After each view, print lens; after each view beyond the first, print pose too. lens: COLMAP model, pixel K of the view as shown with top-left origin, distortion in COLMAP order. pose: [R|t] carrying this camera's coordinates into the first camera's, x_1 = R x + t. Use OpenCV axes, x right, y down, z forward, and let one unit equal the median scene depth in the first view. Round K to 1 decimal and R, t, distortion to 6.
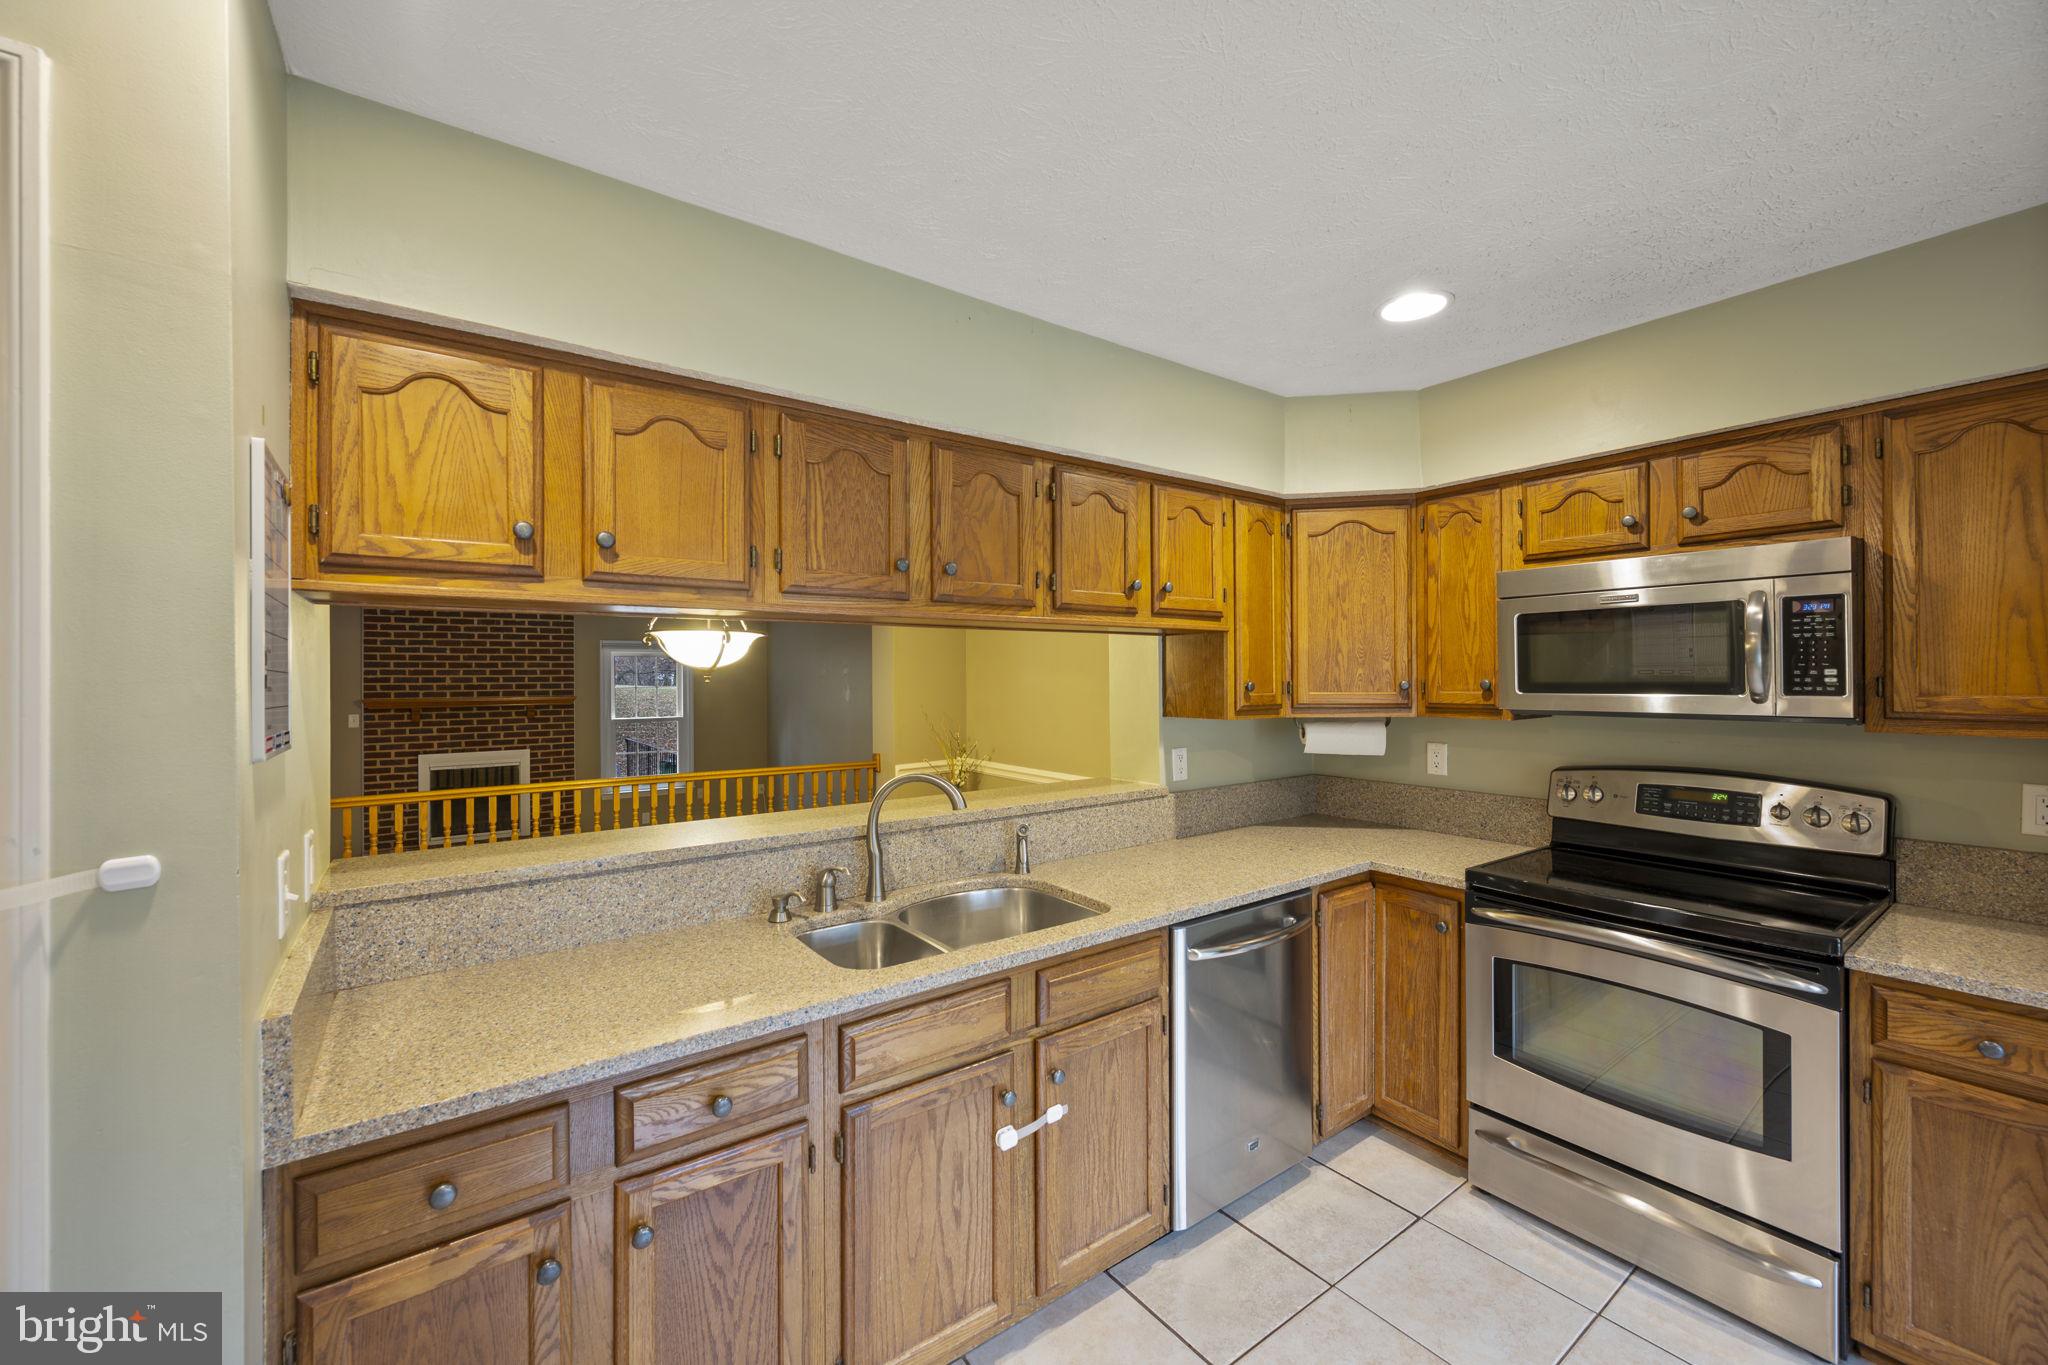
lens RADIAL K [[799.9, 0, 1018.8], [0, 799.9, 678.7], [0, 0, 1]] dist [-0.003165, 0.000204]
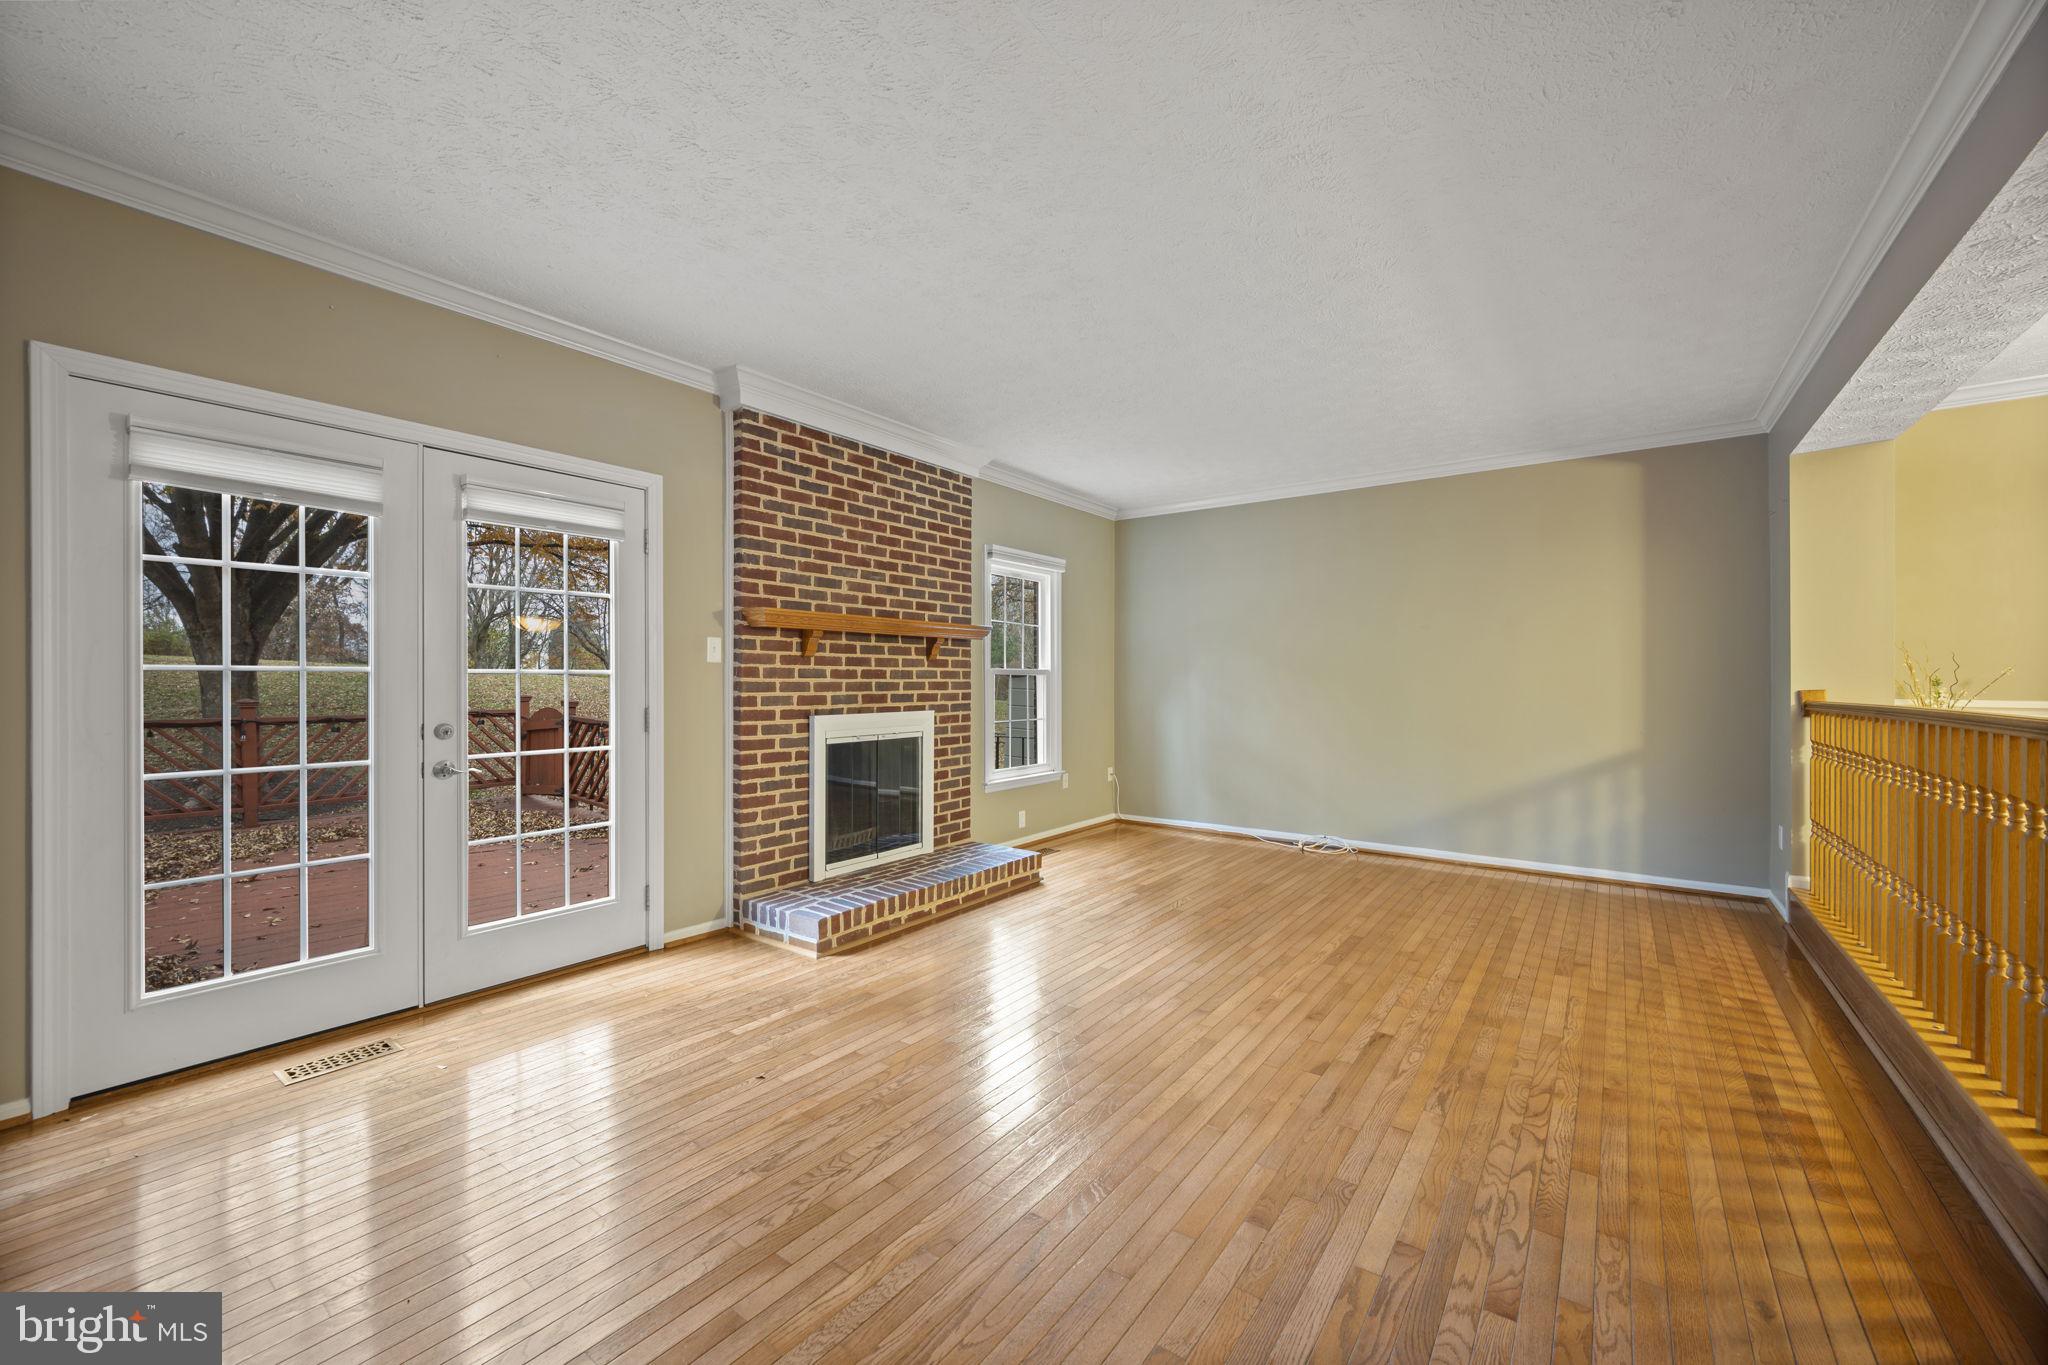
lens RADIAL K [[799.9, 0, 1029.2], [0, 799.9, 680.5], [0, 0, 1]] dist [-0.003165, 0.000204]
pose [[0.953681, 0.005212, 0.300775, -2.561781], [-0.004198, 0.999983, -0.004019, 0.239370], [-0.300791, 0.002571, 0.953687, 1.415833]]
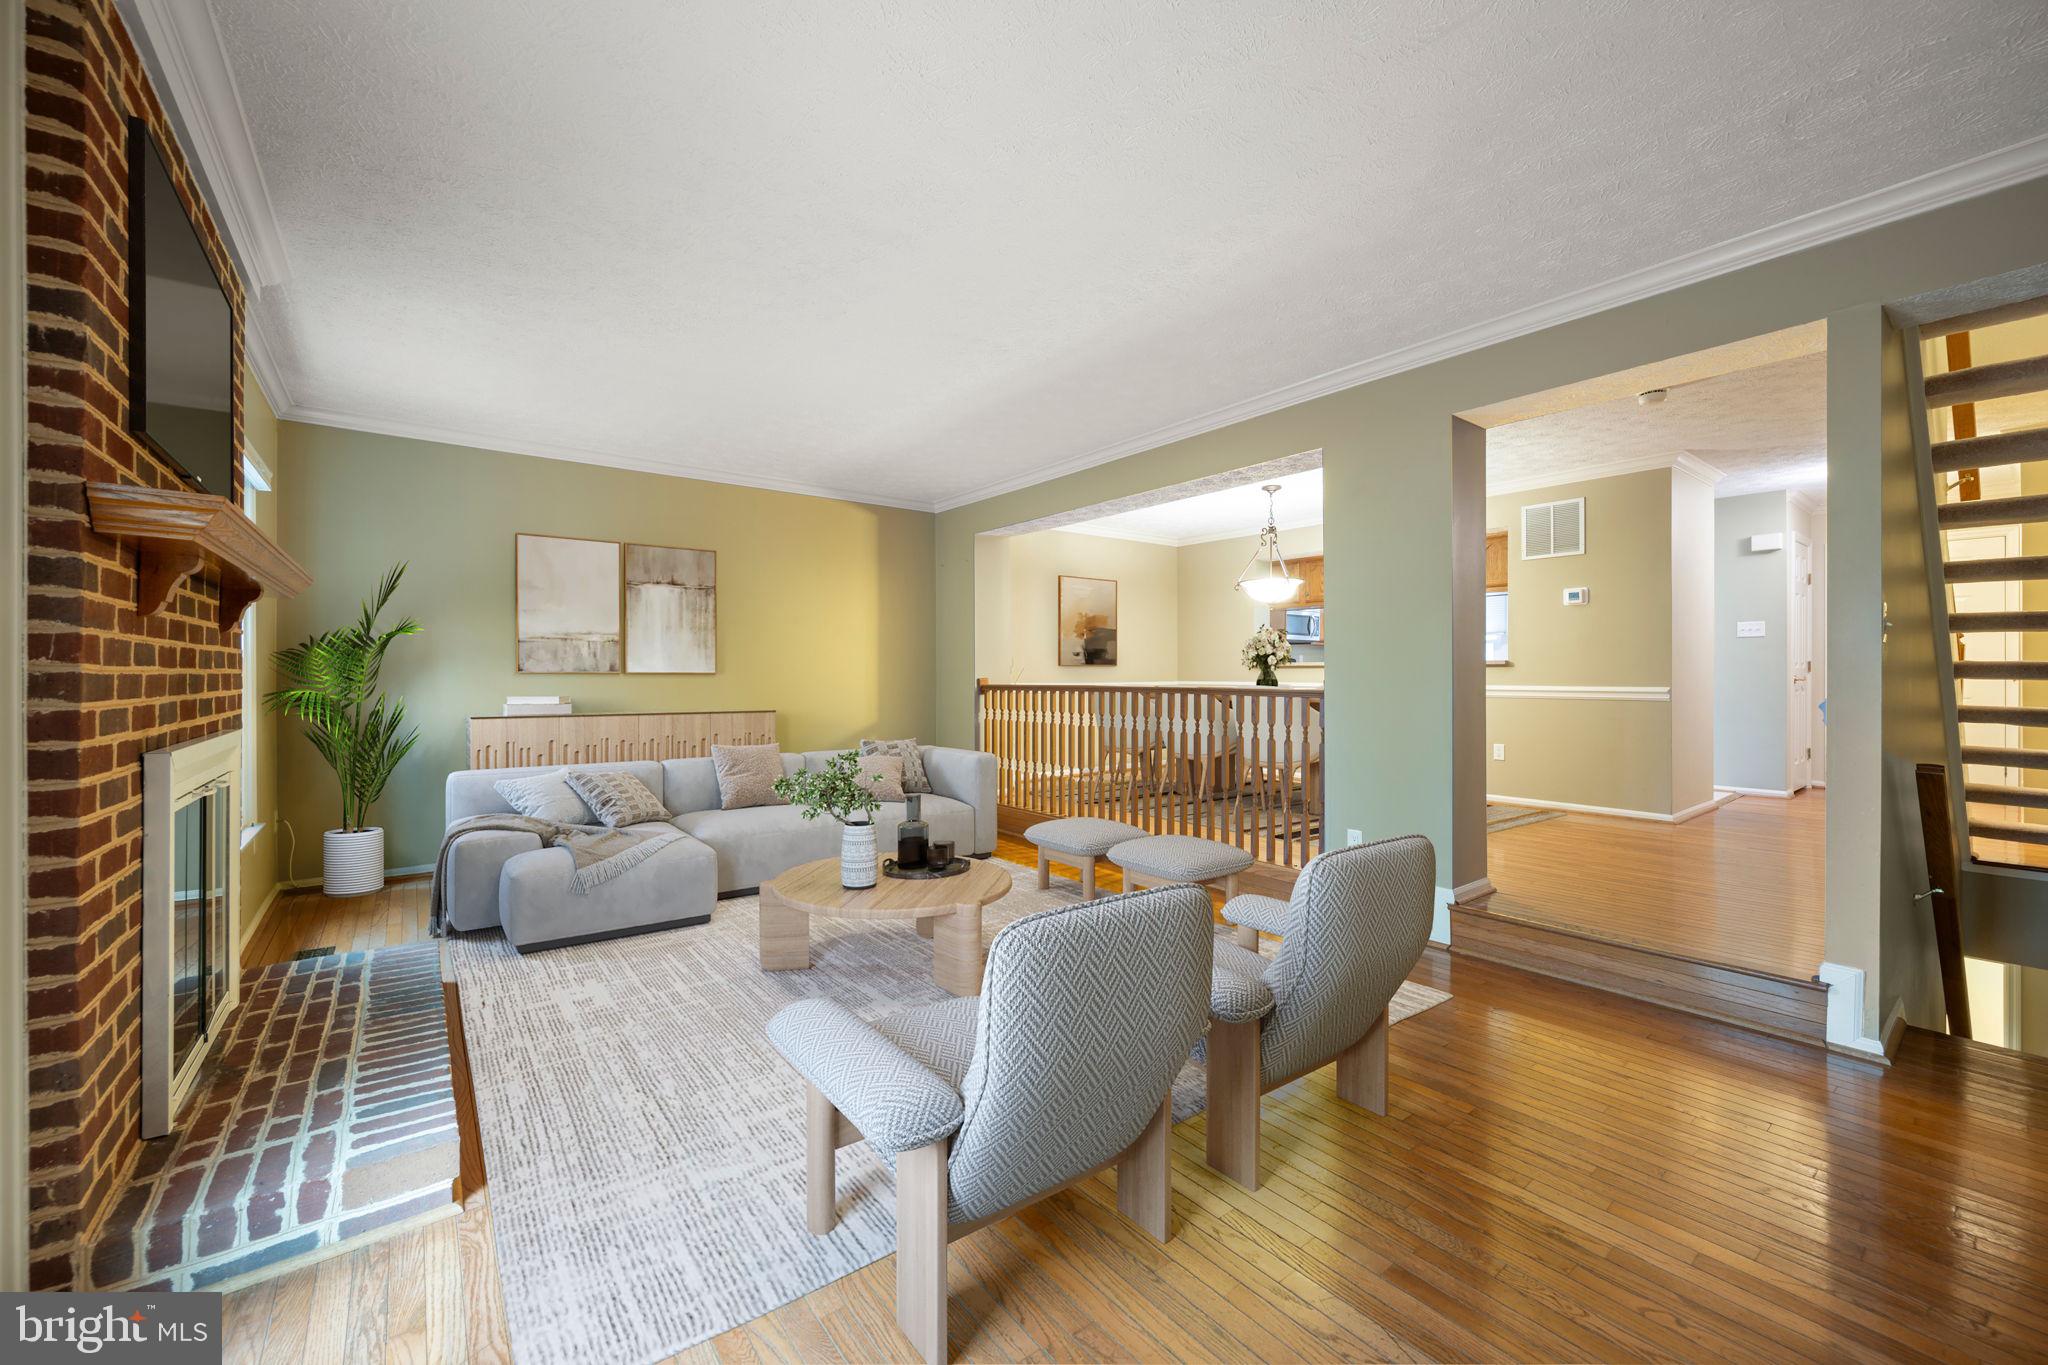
lens RADIAL K [[799.9, 0, 1035.4], [0, 799.9, 672.5], [0, 0, 1]] dist [-0.003165, 0.000204]
pose [[-0.028894, 0.001436, 0.999581, -3.298219], [-0.001415, 0.999998, -0.001477, 0.232948], [-0.999581, -0.001457, -0.028892, 2.460469]]
